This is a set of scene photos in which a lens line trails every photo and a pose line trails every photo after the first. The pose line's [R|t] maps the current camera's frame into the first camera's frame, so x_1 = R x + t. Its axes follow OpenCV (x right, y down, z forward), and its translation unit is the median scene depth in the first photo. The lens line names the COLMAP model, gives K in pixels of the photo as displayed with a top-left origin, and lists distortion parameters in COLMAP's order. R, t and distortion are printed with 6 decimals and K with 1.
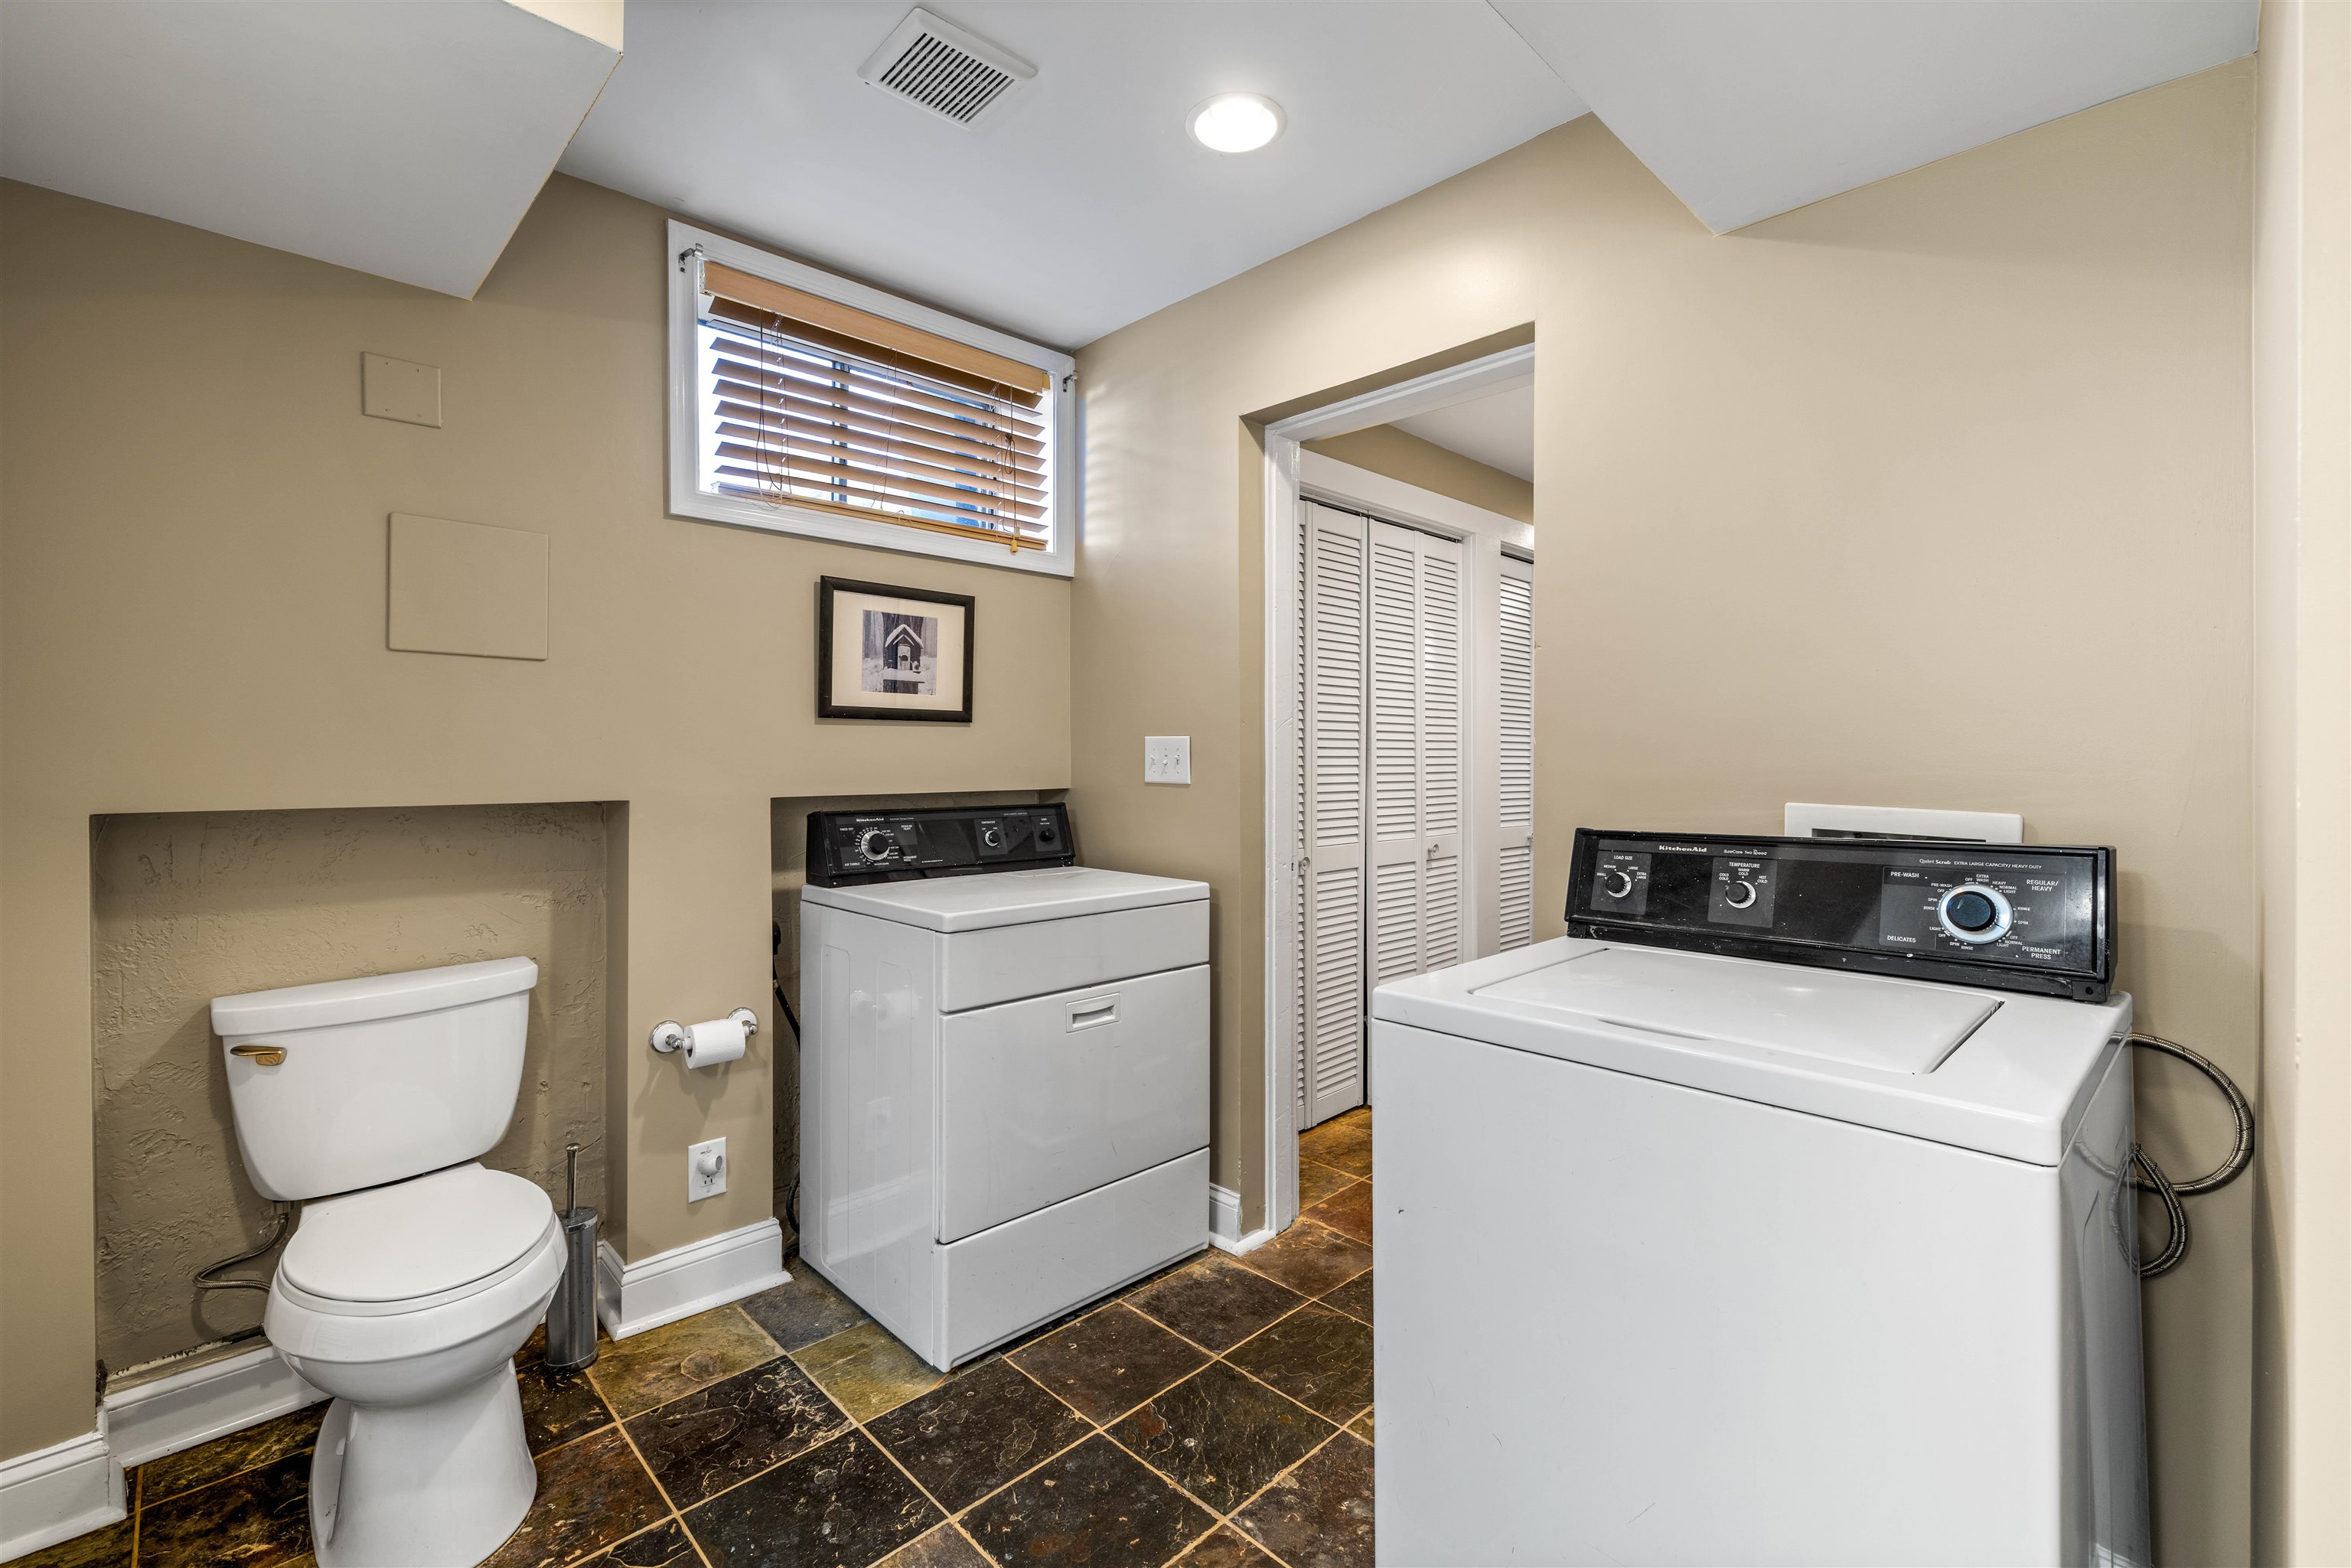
lens RADIAL K [[1017.2, 0, 1180.6], [0, 1017.2, 765.4], [0, 0, 1]] dist [-0.003973, 0.002060]
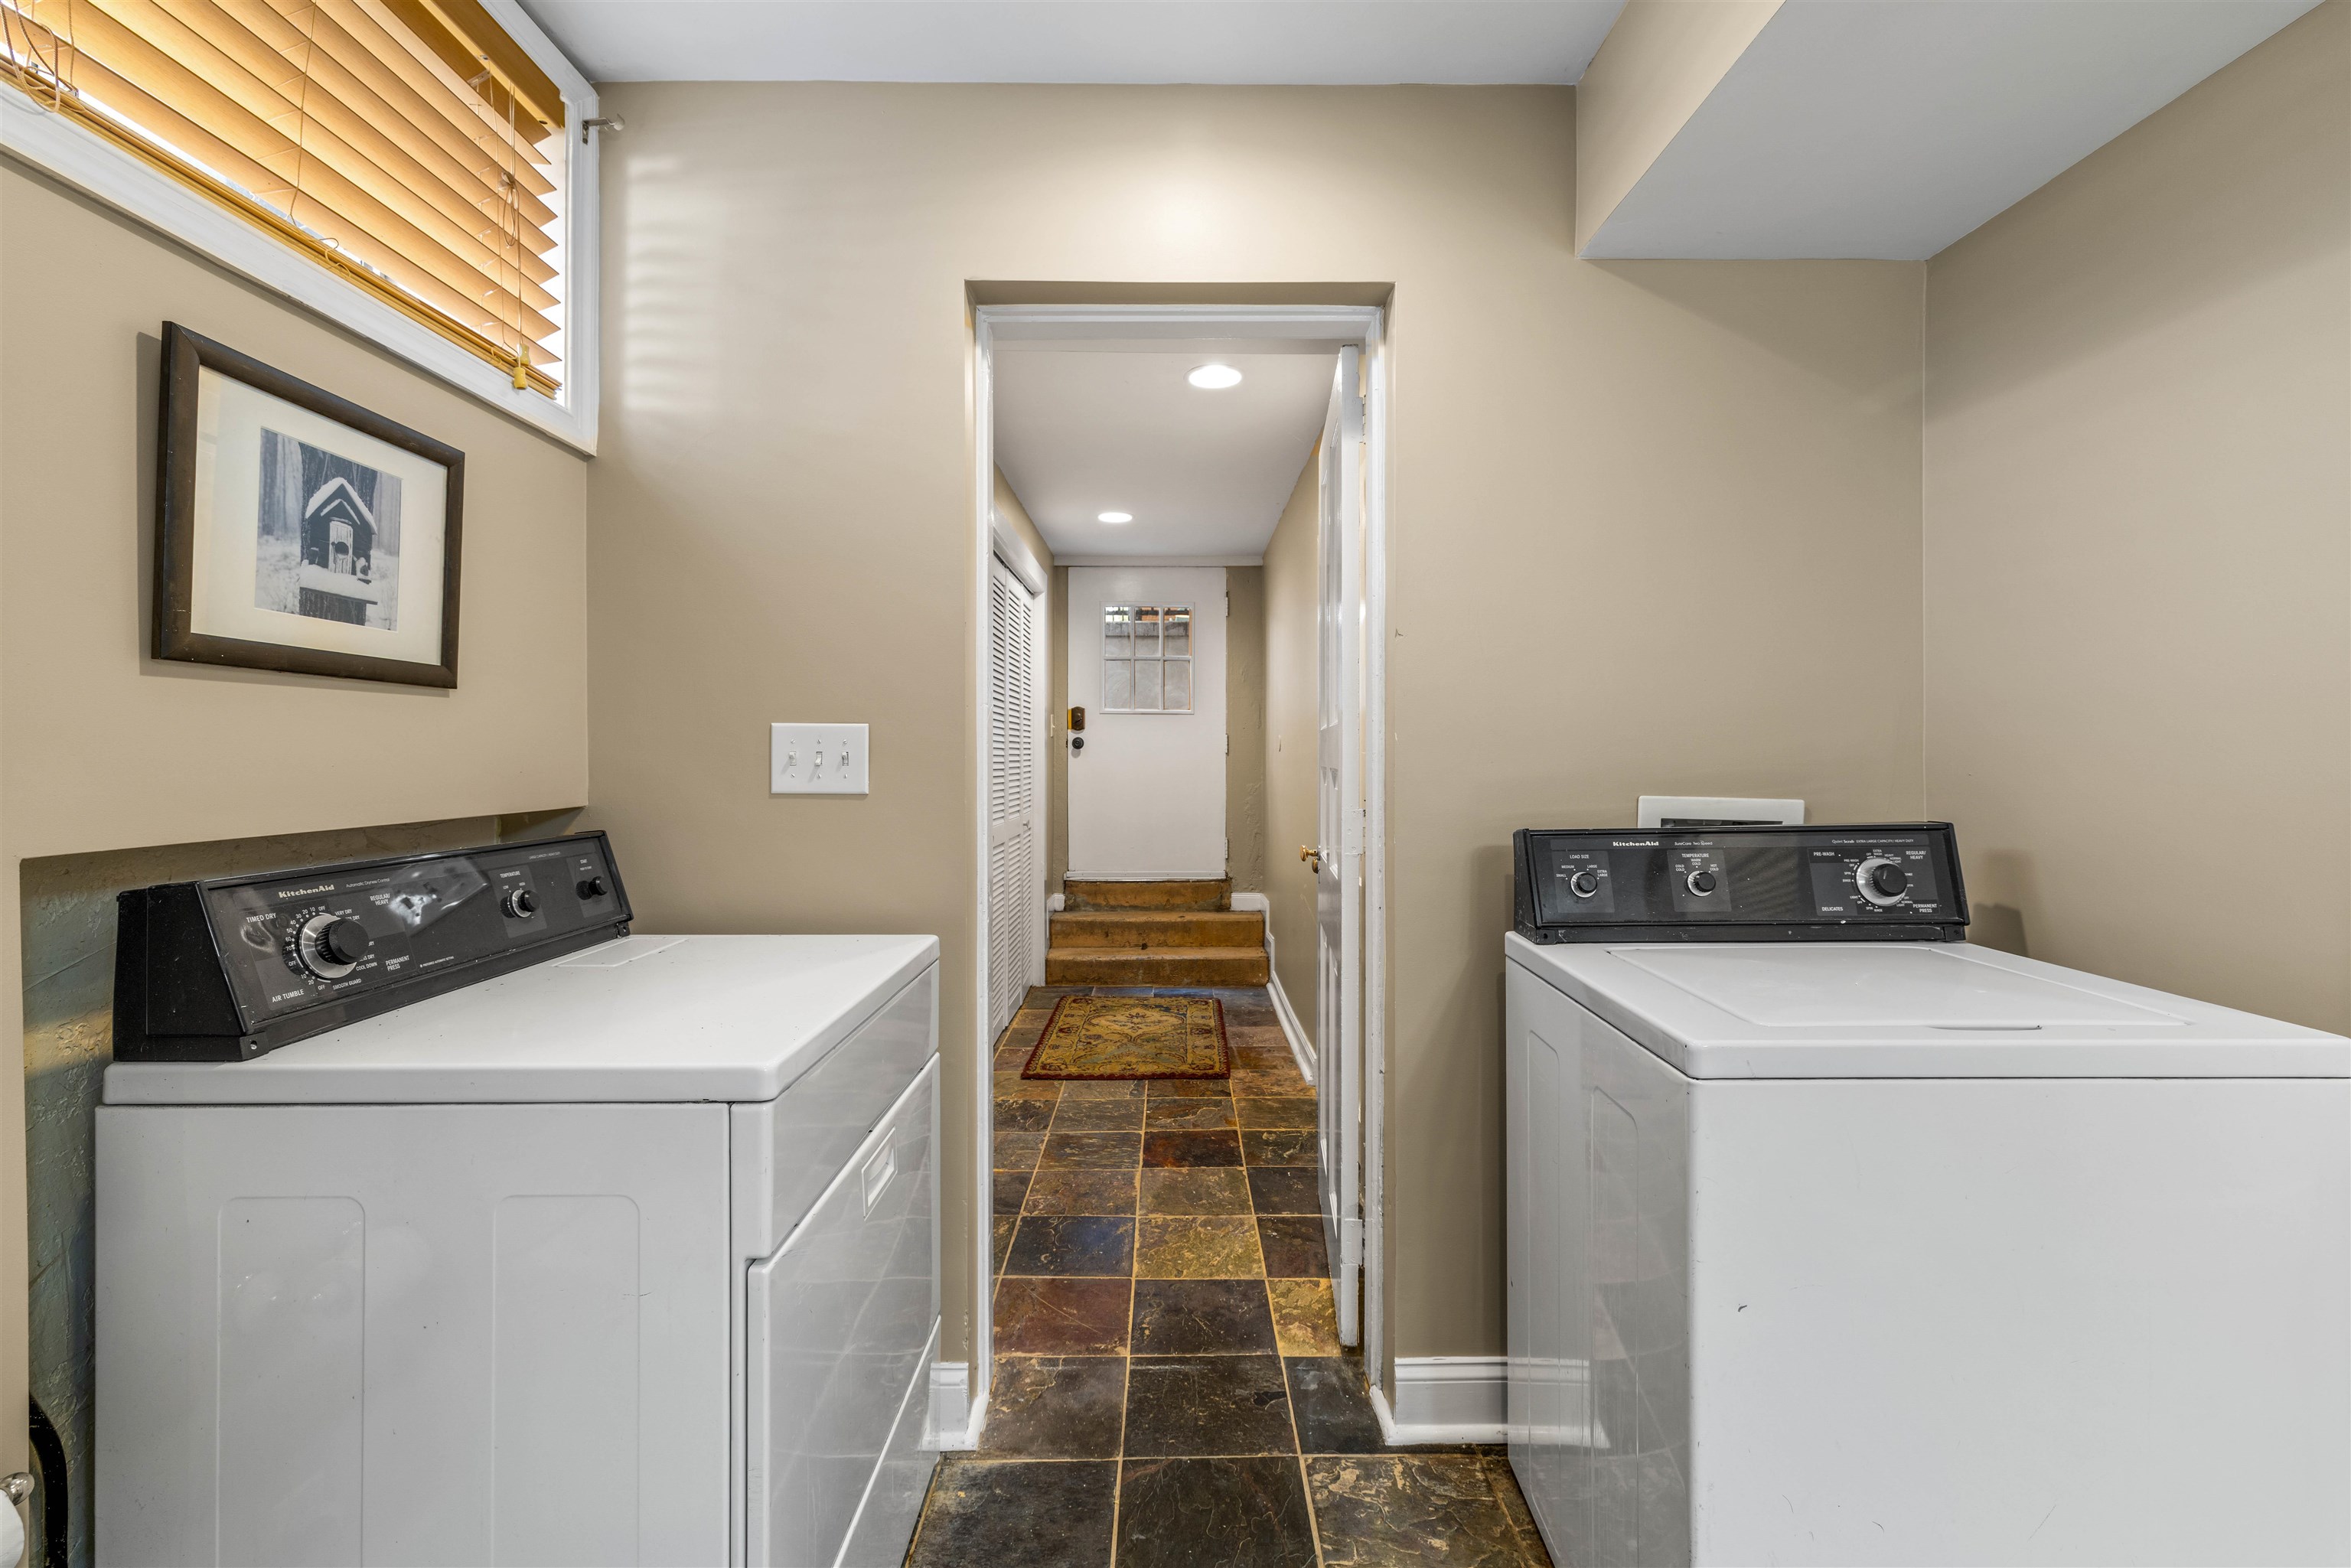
lens RADIAL K [[1017.2, 0, 1173.3], [0, 1017.2, 759.7], [0, 0, 1]] dist [-0.003973, 0.002060]
pose [[0.689975, -0.002548, 0.723829, -0.350420], [0.005239, 0.999985, -0.001474, -0.002492], [-0.723814, 0.004809, 0.689978, 0.385822]]
